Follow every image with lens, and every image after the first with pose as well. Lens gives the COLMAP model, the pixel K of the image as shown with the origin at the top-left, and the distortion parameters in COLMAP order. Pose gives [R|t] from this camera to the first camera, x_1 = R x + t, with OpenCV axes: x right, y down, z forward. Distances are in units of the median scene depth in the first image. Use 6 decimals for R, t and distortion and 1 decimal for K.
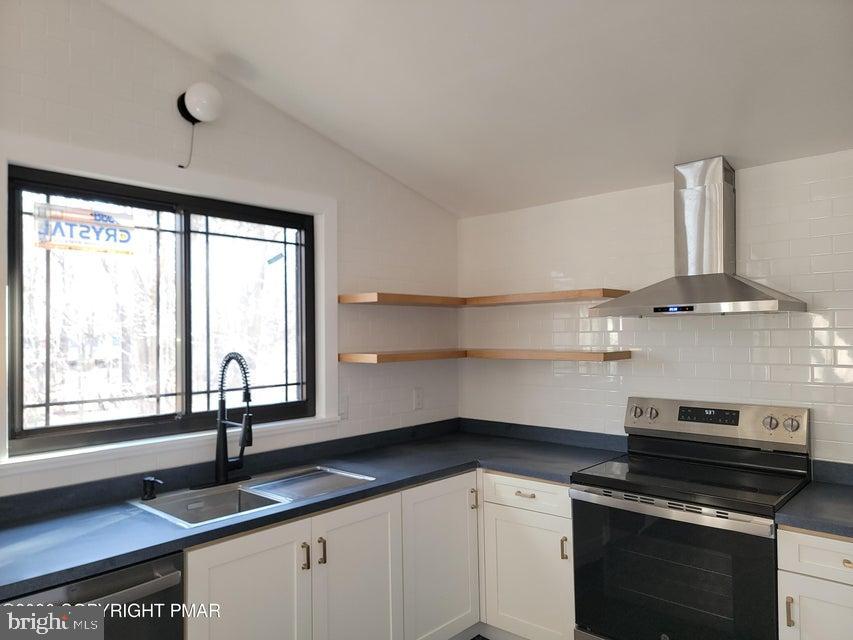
lens RADIAL K [[605.3, 0, 426.5], [0, 605.3, 320.0], [0, 0, 1]] dist [0.005879, 0.001806]
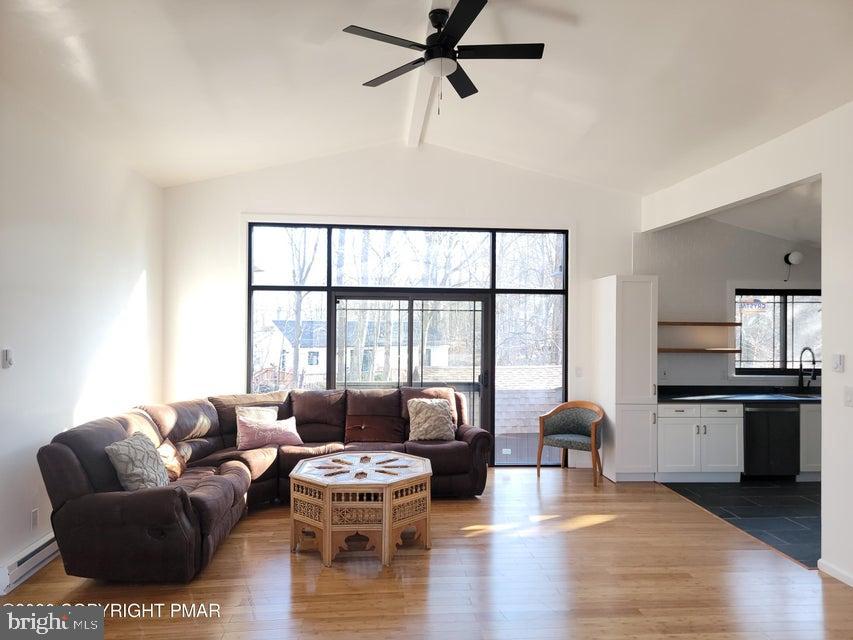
lens RADIAL K [[612.8, 0, 437.1], [0, 612.8, 319.8], [0, 0, 1]] dist [0.087606, -0.001574]
pose [[0.751327, 0.023113, -0.659525, 0.310291], [-0.006173, 0.999589, 0.027998, -0.143379], [0.659901, -0.016965, 0.751161, -2.259908]]
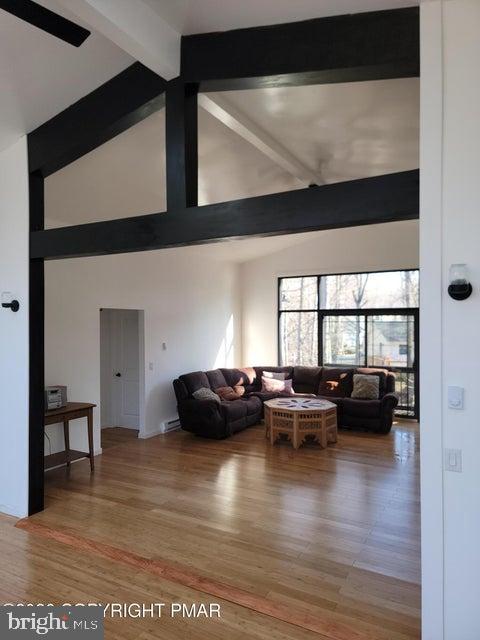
lens RADIAL K [[454.2, 0, 240.0], [0, 454.2, 320.0], [0, 0, 1]] dist [0.005879, 0.001806]
pose [[0.223643, 0.007091, -0.974645, 1.471133], [0.019638, 0.999738, 0.011780, -0.180214], [0.974473, -0.021774, 0.223445, -1.945959]]
